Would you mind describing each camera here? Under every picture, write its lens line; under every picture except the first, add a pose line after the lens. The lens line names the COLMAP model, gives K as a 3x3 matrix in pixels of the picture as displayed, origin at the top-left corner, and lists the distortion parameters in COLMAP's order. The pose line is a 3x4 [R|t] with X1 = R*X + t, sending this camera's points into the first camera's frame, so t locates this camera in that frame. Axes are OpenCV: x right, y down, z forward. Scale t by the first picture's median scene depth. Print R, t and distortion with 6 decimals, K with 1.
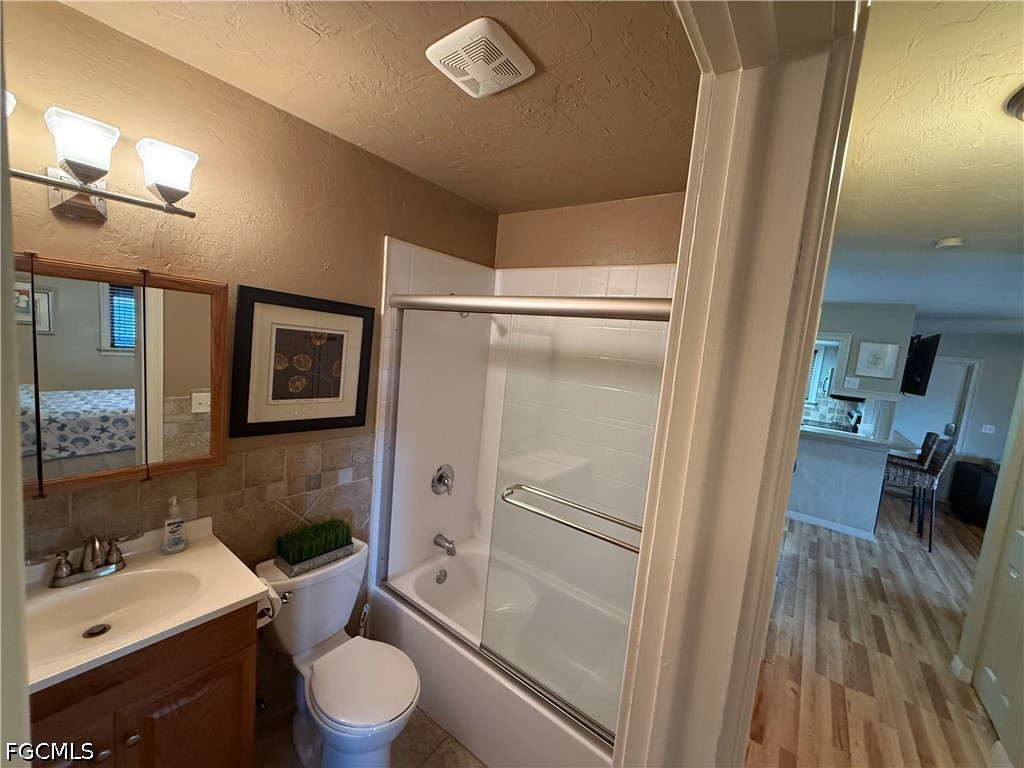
lens RADIAL K [[408.5, 0, 509.9], [0, 408.5, 385.9], [0, 0, 1]] dist [0.000202, 0.000000]
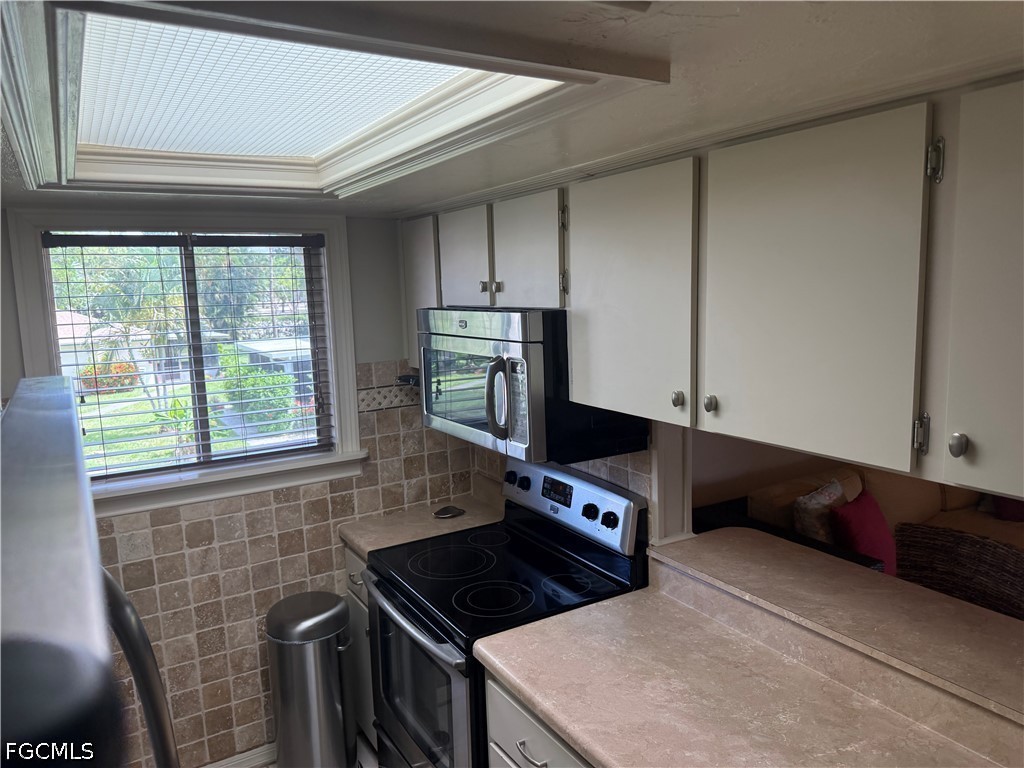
lens RADIAL K [[706.7, 0, 512.6], [0, 706.7, 377.7], [0, 0, 1]] dist [0.049422, -0.104887]
pose [[0.368204, -0.224512, 0.902230, 0.774663], [0.163982, 0.970876, 0.174672, -0.115615], [-0.915170, 0.083635, 0.394297, 1.406957]]
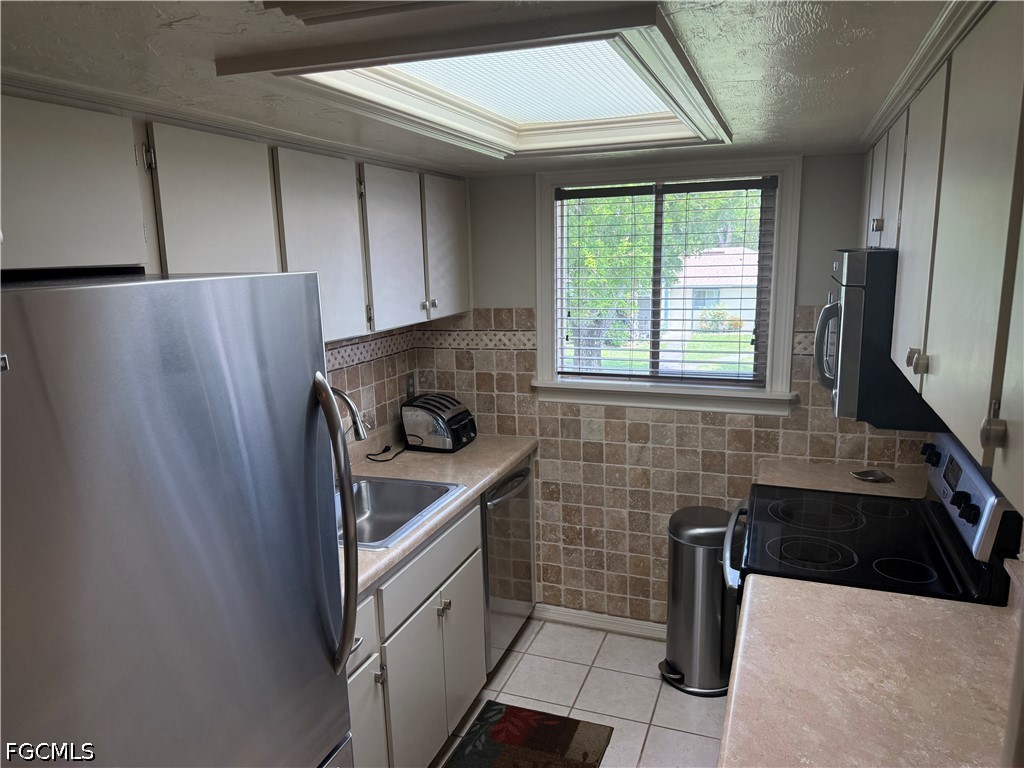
lens RADIAL K [[721.7, 0, 508.8], [0, 721.7, 383.2], [0, 0, 1]] dist [0.121886, -0.213402]
pose [[0.954988, -0.164310, 0.246984, 0.902123], [0.141116, 0.983978, 0.108970, -0.071434], [-0.260932, -0.069212, 0.962873, 1.171762]]
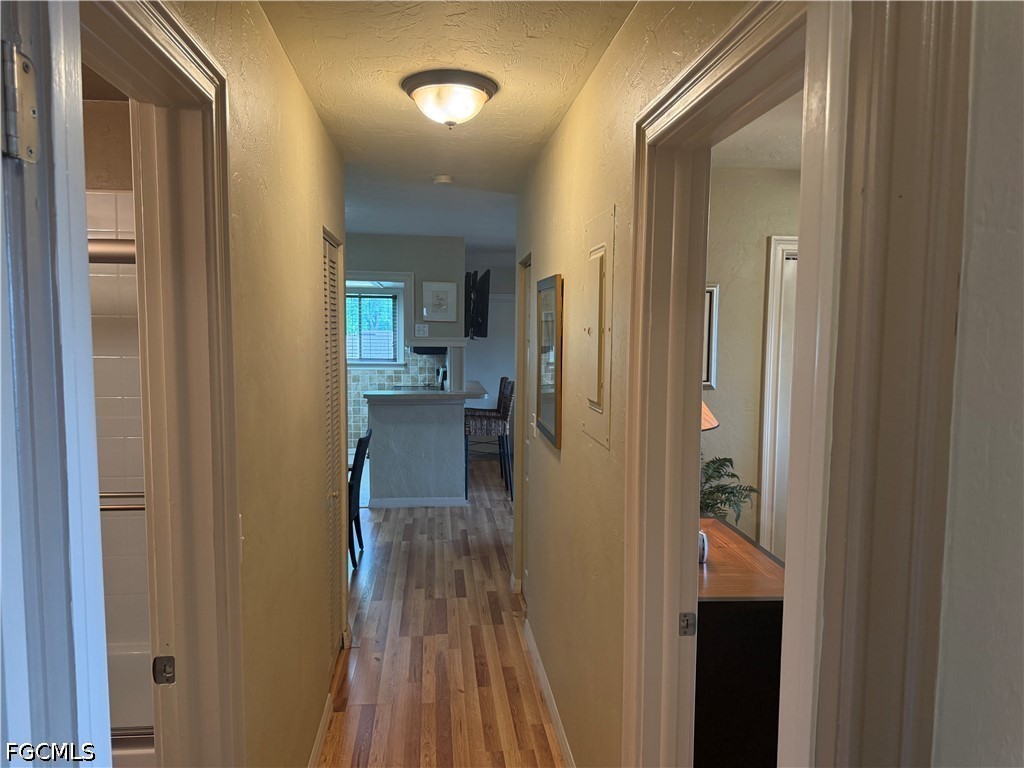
lens RADIAL K [[721.7, 0, 508.8], [0, 721.7, 383.2], [0, 0, 1]] dist [0.121886, -0.213402]
pose [[0.727090, -0.140241, 0.672066, -0.069004], [0.135251, 0.988990, 0.060050, 0.043373], [-0.673088, 0.047236, 0.738052, -0.273539]]
